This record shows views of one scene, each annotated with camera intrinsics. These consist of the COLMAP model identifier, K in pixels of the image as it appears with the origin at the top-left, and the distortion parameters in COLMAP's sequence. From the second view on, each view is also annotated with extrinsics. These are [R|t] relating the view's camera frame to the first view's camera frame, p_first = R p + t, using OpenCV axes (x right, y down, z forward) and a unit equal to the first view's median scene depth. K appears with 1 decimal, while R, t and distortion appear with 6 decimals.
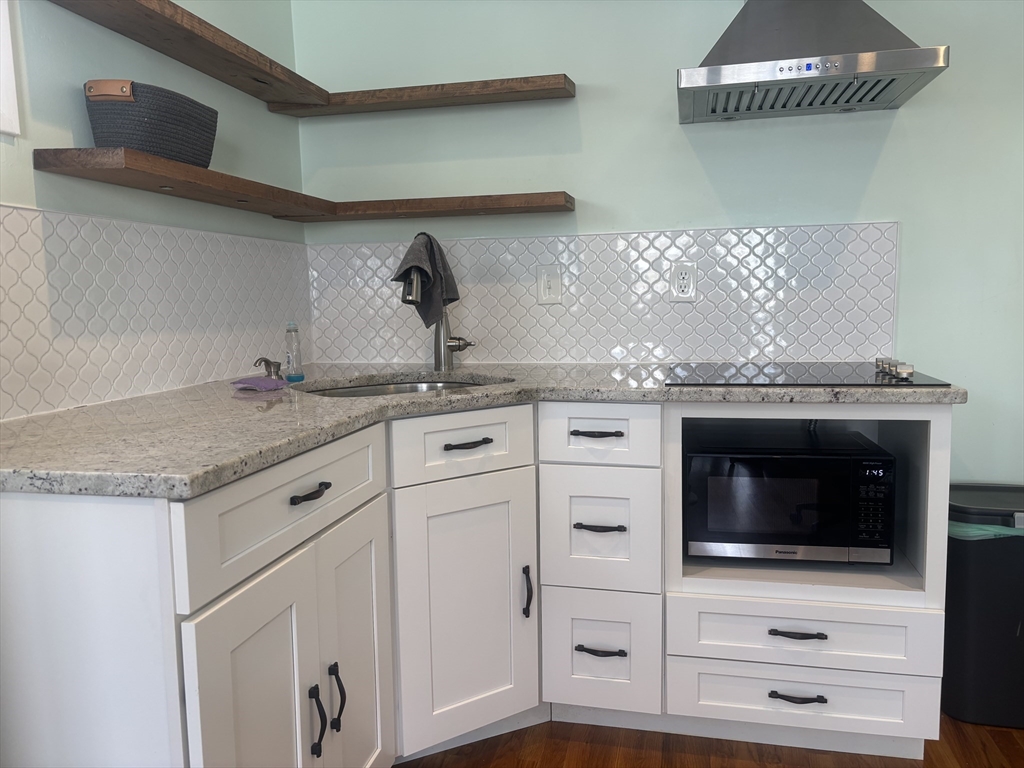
lens RADIAL K [[773.5, 0, 512.0], [0, 773.5, 384.0], [0, 0, 1]] dist [0.008350, -0.007218]
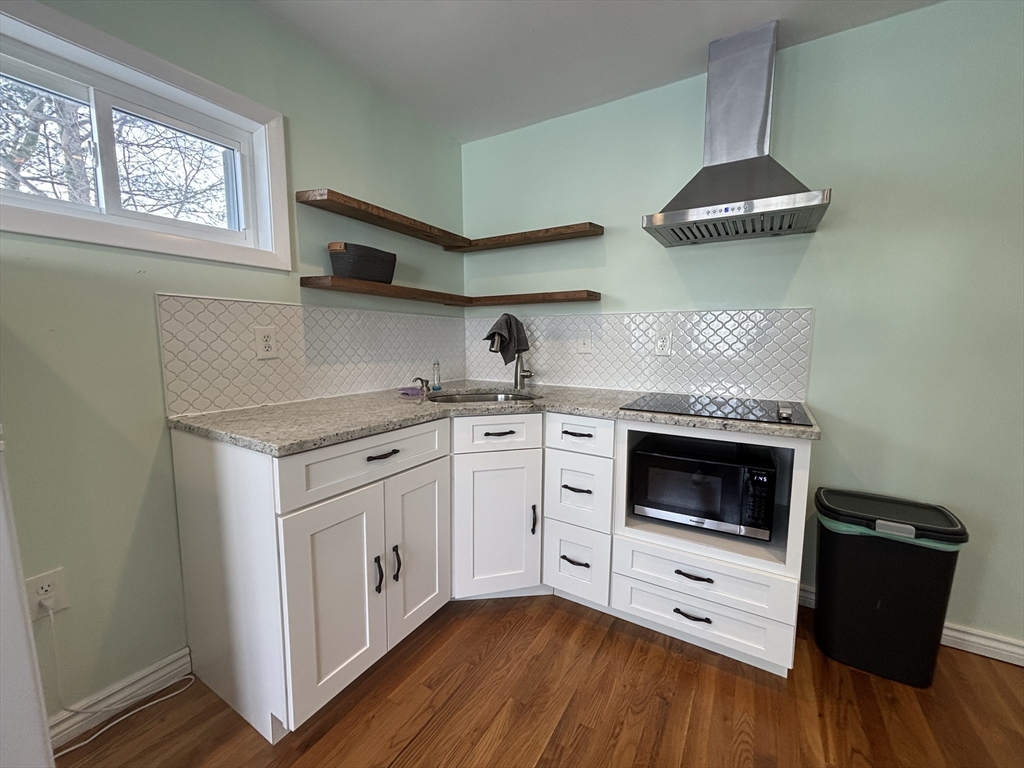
lens RADIAL K [[409.2, 0, 511.4], [0, 409.2, 381.6], [0, 0, 1]] dist [-0.005788, -0.000521]
pose [[0.946657, 0.057566, -0.317061, 0.248856], [-0.059619, 0.998216, 0.003229, -0.044441], [0.316681, 0.015846, 0.948400, 0.100521]]
